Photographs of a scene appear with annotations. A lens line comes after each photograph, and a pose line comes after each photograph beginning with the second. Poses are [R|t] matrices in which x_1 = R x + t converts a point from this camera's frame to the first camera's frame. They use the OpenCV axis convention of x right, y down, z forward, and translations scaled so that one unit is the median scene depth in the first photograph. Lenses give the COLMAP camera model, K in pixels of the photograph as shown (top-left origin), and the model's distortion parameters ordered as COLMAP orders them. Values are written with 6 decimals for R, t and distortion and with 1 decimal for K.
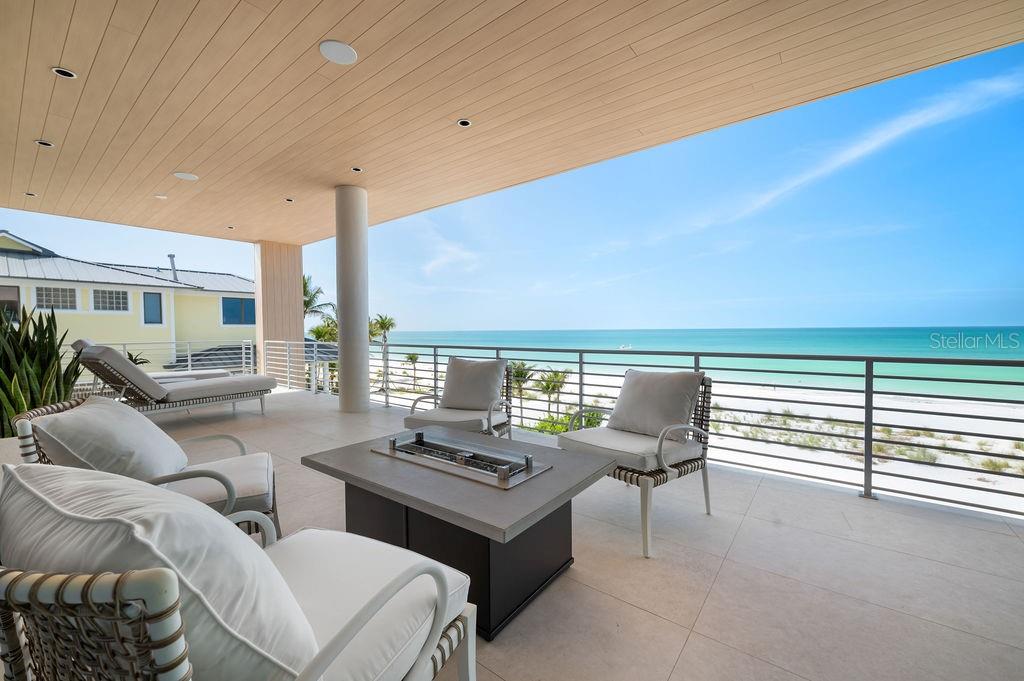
lens RADIAL K [[402.2, 0, 507.0], [0, 402.2, 340.2], [0, 0, 1]] dist [0.000074, -0.000030]
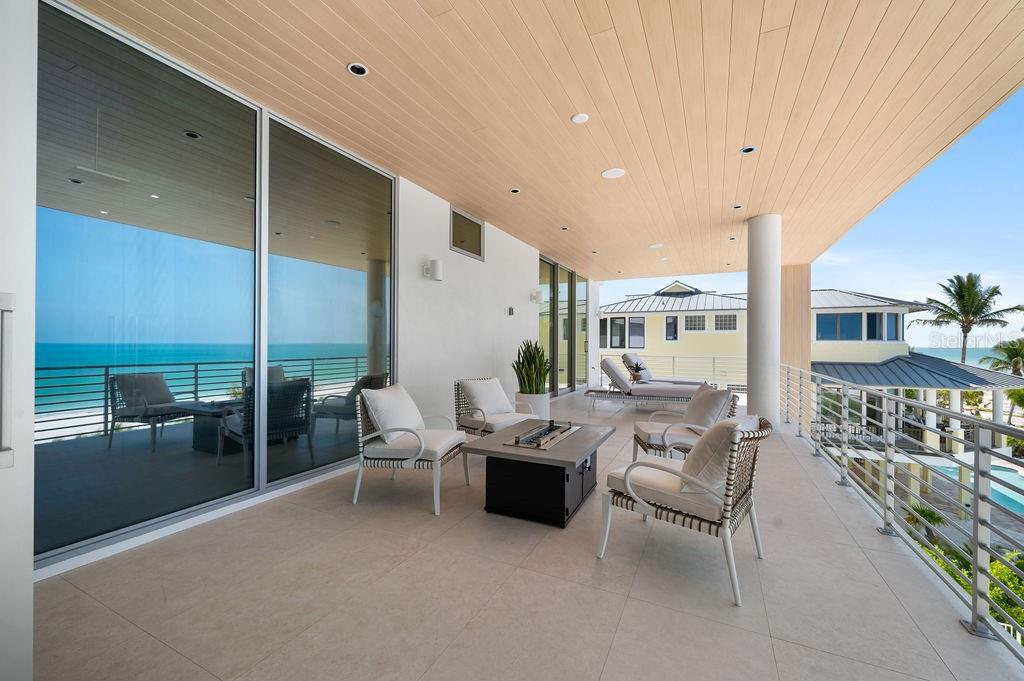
lens RADIAL K [[402.2, 0, 507.0], [0, 402.2, 340.2], [0, 0, 1]] dist [0.000074, -0.000030]
pose [[0.185596, 0.002643, -0.982623, 0.174795], [-0.034101, 0.999411, -0.003753, -0.011693], [0.982034, 0.034205, 0.185577, 0.058436]]
